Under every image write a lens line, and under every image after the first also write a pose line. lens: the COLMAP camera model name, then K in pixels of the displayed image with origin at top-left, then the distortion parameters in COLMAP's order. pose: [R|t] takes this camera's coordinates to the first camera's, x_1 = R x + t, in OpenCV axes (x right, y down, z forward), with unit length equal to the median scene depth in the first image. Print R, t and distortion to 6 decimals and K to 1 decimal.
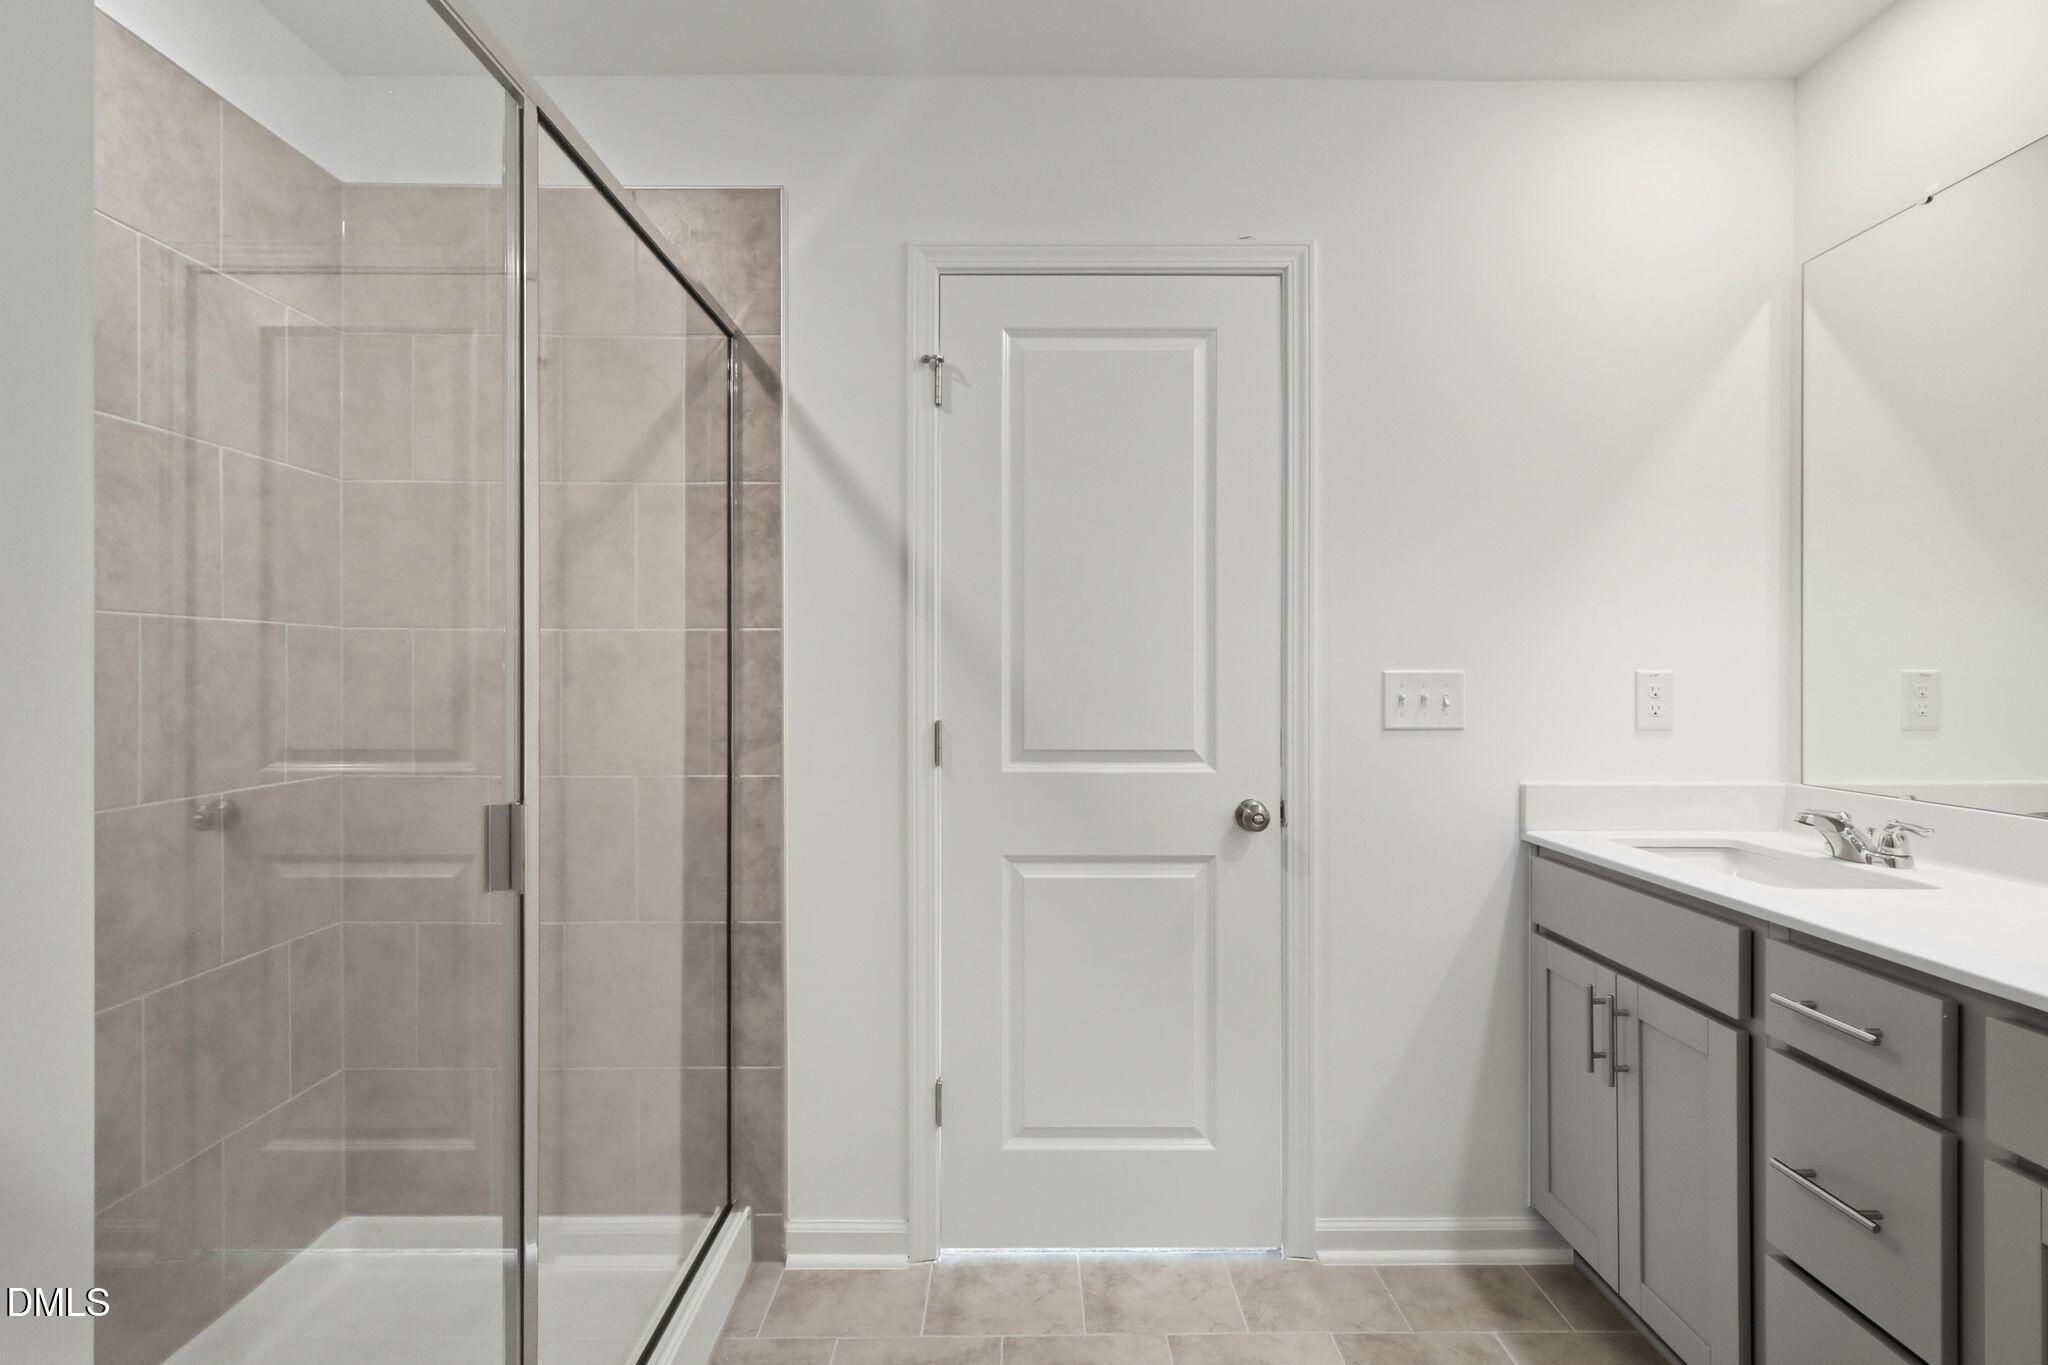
lens RADIAL K [[959.5, 0, 1026.7], [0, 959.5, 679.8], [0, 0, 1]] dist [-0.001697, 0.001750]
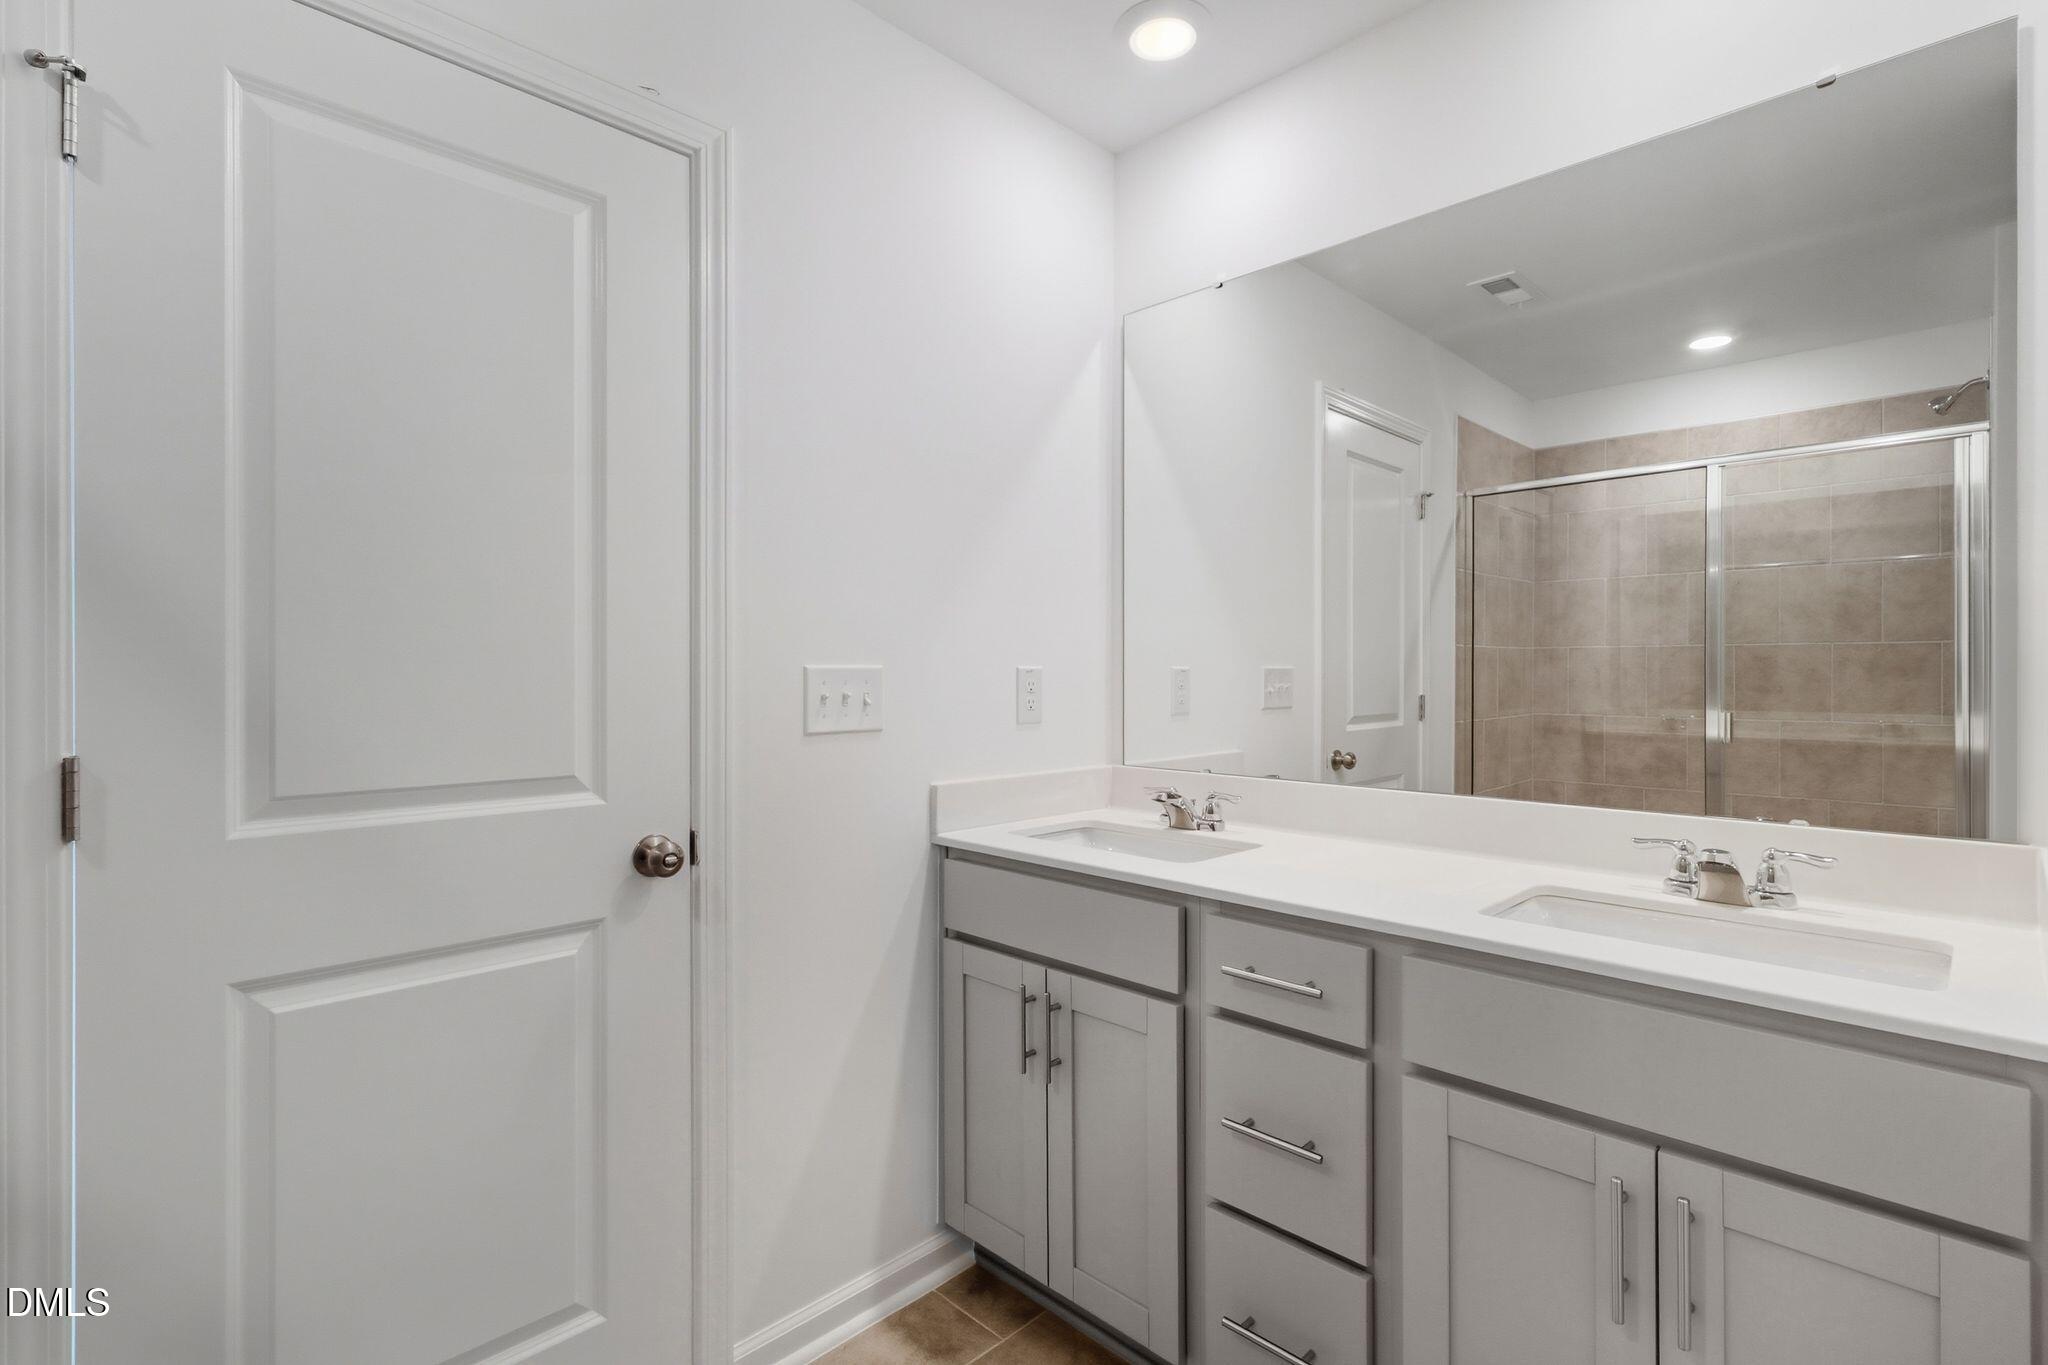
lens RADIAL K [[959.5, 0, 1024.1], [0, 959.5, 673.5], [0, 0, 1]] dist [-0.001697, 0.001750]
pose [[0.707254, -0.001893, 0.706957, -0.095691], [0.003205, 0.999995, -0.000529, -0.001547], [-0.706952, 0.002640, 0.707257, 0.260674]]
